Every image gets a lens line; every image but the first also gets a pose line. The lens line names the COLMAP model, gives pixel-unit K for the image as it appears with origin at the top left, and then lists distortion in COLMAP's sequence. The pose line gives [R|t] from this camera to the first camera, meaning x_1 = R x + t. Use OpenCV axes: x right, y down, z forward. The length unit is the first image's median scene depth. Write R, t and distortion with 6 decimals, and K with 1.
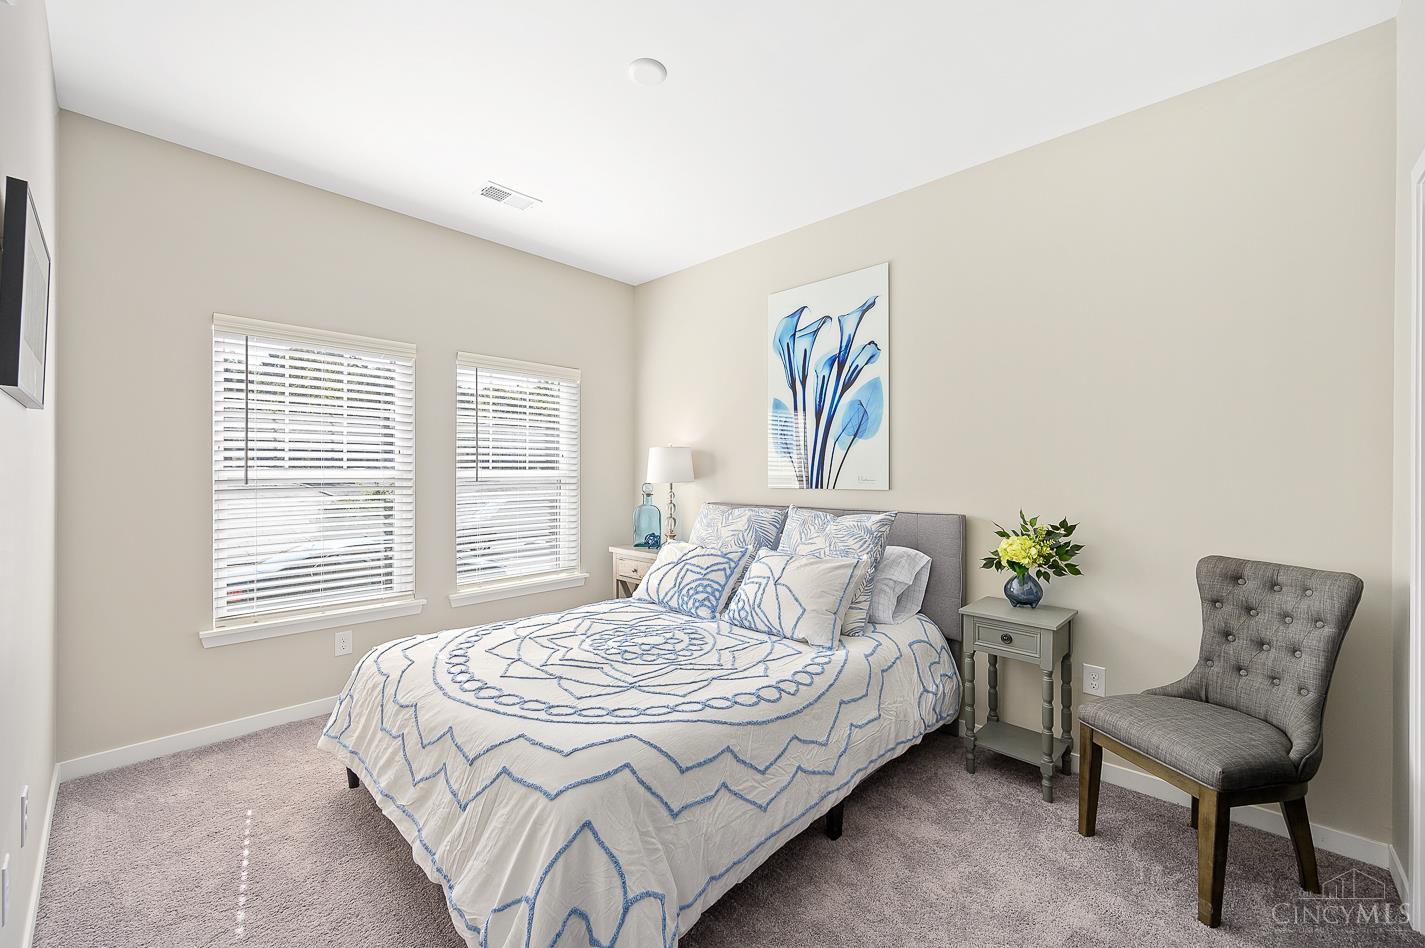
lens RADIAL K [[565.2, 0, 712.5], [0, 565.2, 474.0], [0, 0, 1]] dist [0.001989, 0.000066]
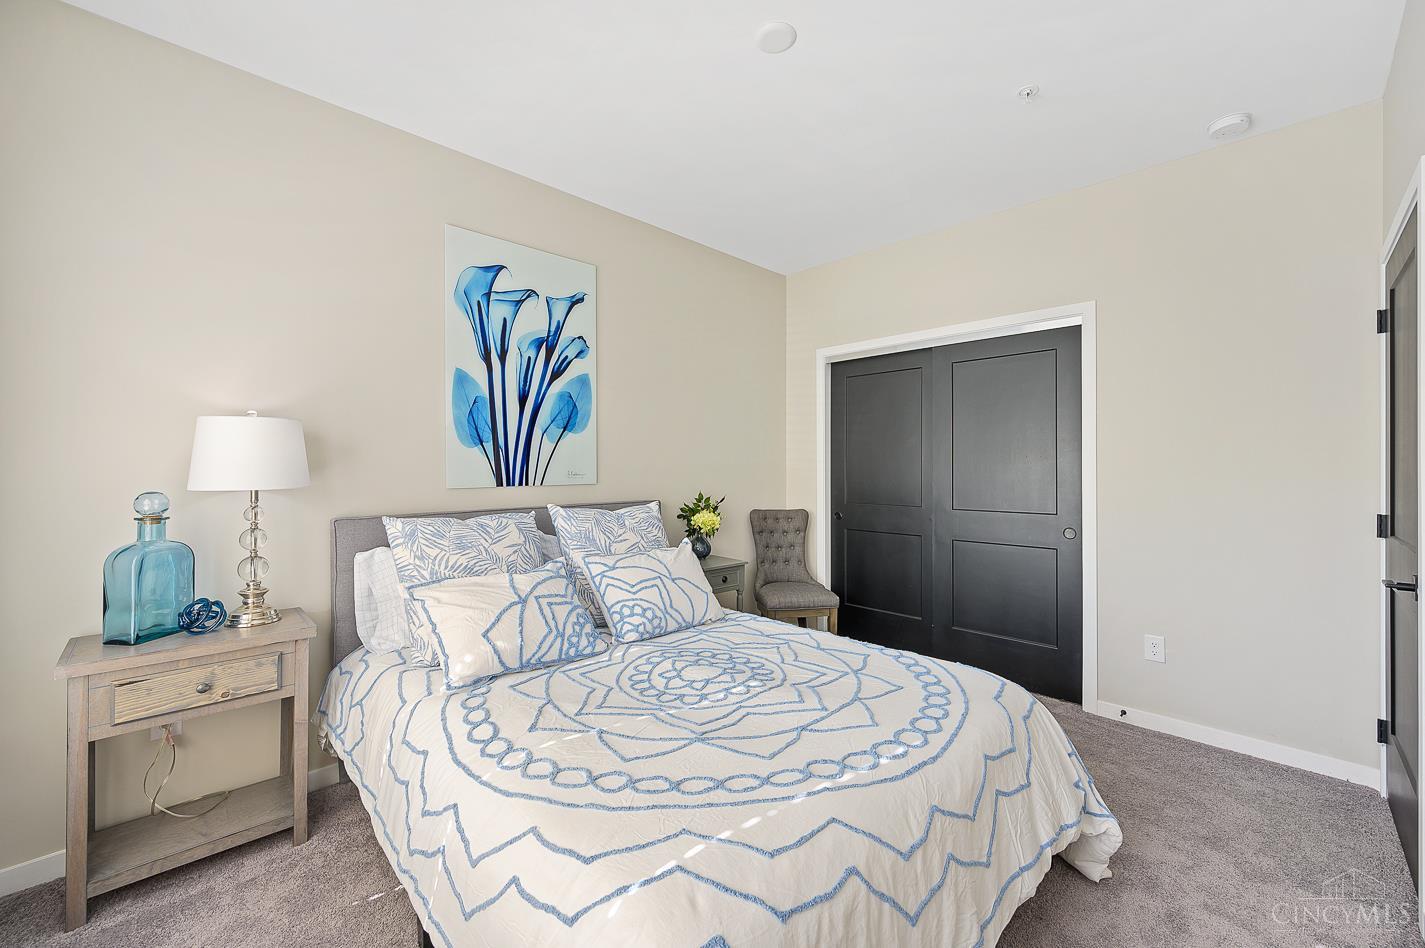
lens RADIAL K [[566.9, 0, 711.5], [0, 566.9, 466.5], [0, 0, 1]] dist [0.000194, -0.000013]
pose [[0.036055, -0.003334, 0.999344, -0.693731], [0.004199, 0.999986, 0.003184, -0.005522], [-0.999341, 0.004082, 0.036069, 0.708982]]
